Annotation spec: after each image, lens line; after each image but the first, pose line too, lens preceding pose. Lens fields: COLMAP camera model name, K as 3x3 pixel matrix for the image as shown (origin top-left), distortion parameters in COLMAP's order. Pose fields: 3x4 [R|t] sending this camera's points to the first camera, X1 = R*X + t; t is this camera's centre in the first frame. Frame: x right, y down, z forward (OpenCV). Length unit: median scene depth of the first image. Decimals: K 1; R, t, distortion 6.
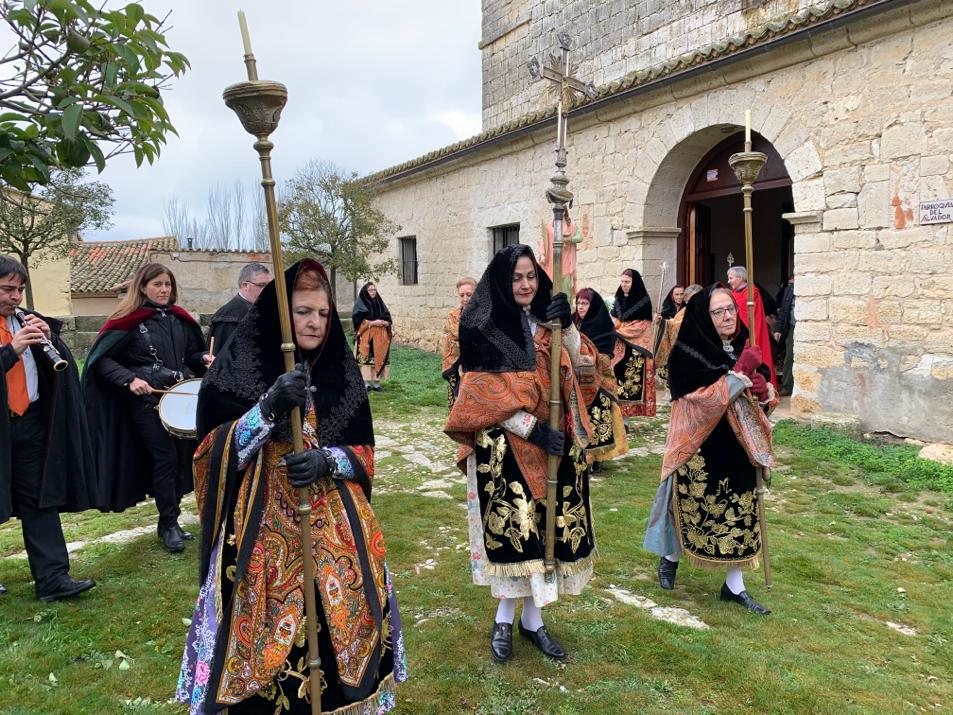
lens RADIAL K [[706.1, 0, 483.1], [0, 706.1, 357.4], [0, 0, 1]] dist [0.030814, -0.027161]
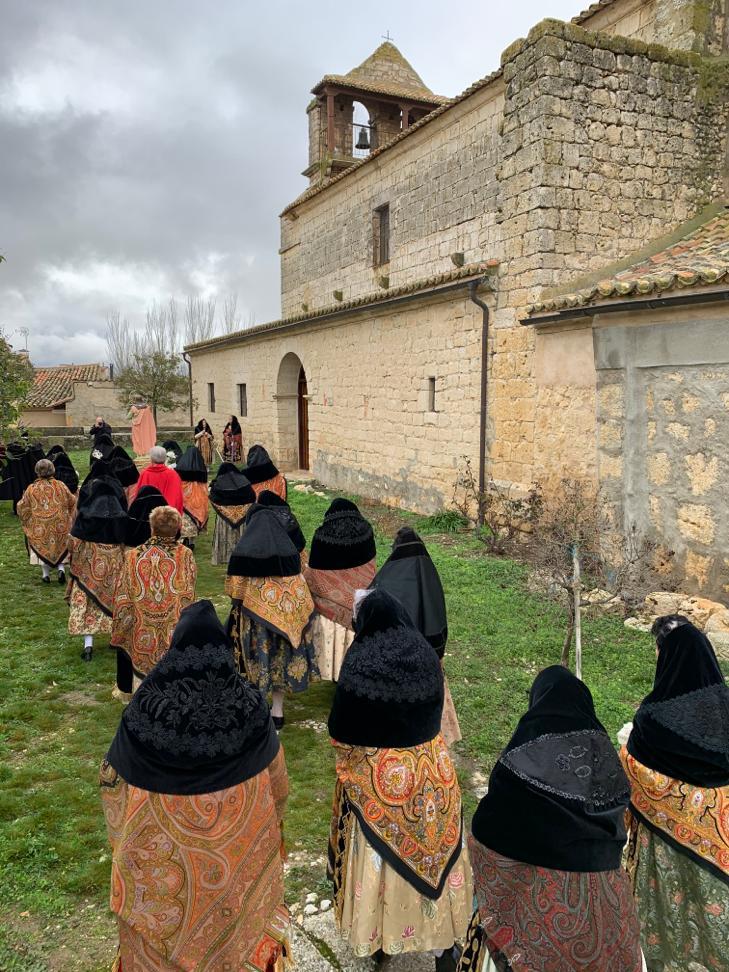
lens RADIAL K [[720.2, 0, 374.2], [0, 720.2, 482.0], [0, 0, 1]] dist [0.030814, -0.027161]
pose [[0.996344, 0.023676, -0.082086, 0.745090], [-0.021623, 0.999433, 0.025813, 0.015015], [0.082651, -0.023944, 0.996291, -1.177072]]
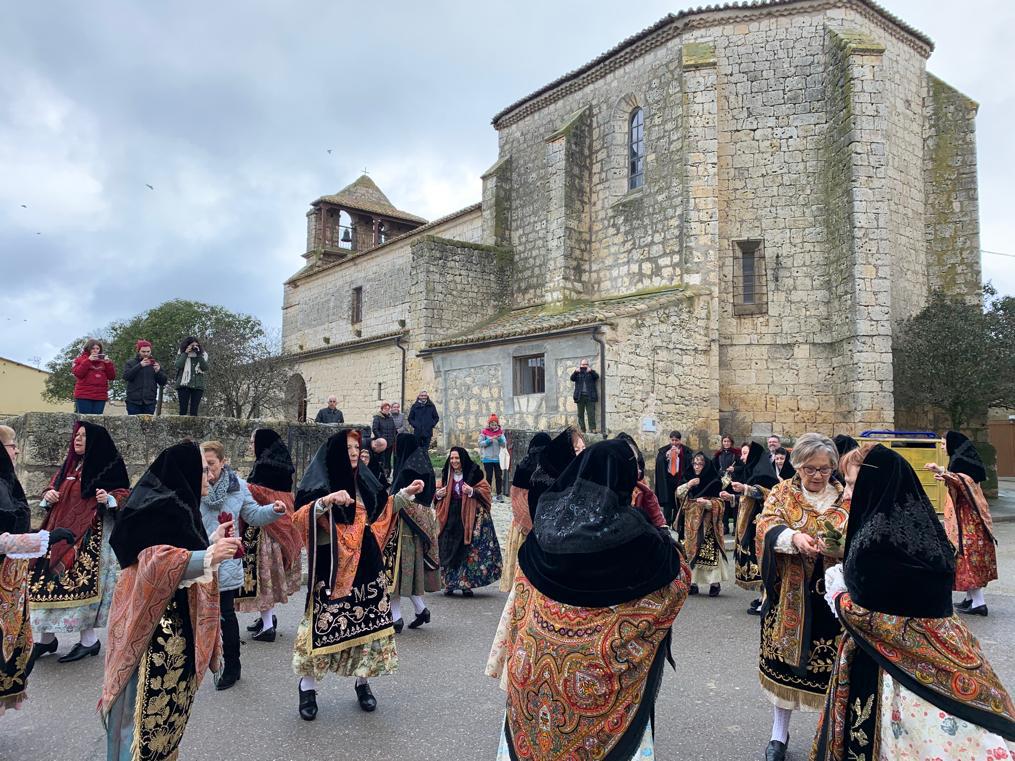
lens RADIAL K [[788.7, 0, 507.5], [0, 788.7, 380.5], [0, 0, 1]] dist [0.140279, -0.001612]
pose [[0.993544, 0.036474, 0.107423, 0.918188], [-0.016294, 0.982968, -0.183054, 0.432815], [-0.112270, 0.180122, 0.977216, -3.003640]]
